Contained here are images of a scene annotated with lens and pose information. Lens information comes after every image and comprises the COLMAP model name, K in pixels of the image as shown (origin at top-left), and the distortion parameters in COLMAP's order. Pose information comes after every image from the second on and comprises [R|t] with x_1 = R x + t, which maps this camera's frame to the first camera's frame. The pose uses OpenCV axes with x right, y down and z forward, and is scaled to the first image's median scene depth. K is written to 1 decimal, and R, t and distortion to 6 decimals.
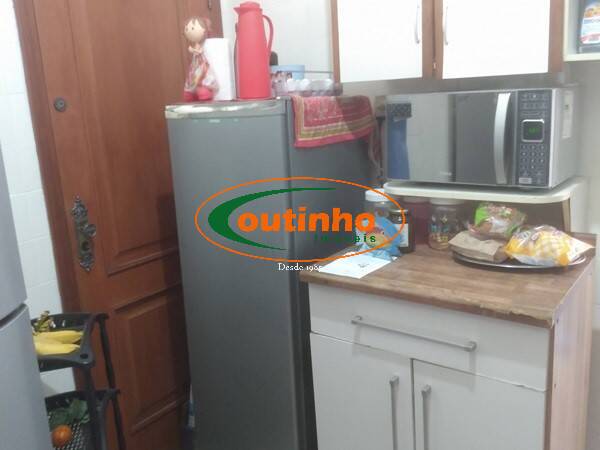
lens RADIAL K [[554.0, 0, 301.3], [0, 554.0, 222.3], [0, 0, 1]] dist [-0.017910, 0.000000]
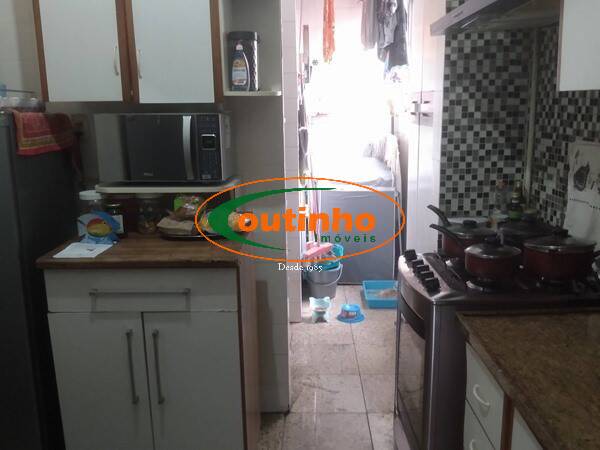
lens RADIAL K [[554.0, 0, 299.6], [0, 554.0, 225.0], [0, 0, 1]] dist [-0.017910, 0.000000]
pose [[0.808964, -0.071697, 0.583470, -0.234864], [0.092689, 0.995676, -0.006161, 0.076269], [-0.580505, 0.059065, 0.812111, -0.286166]]
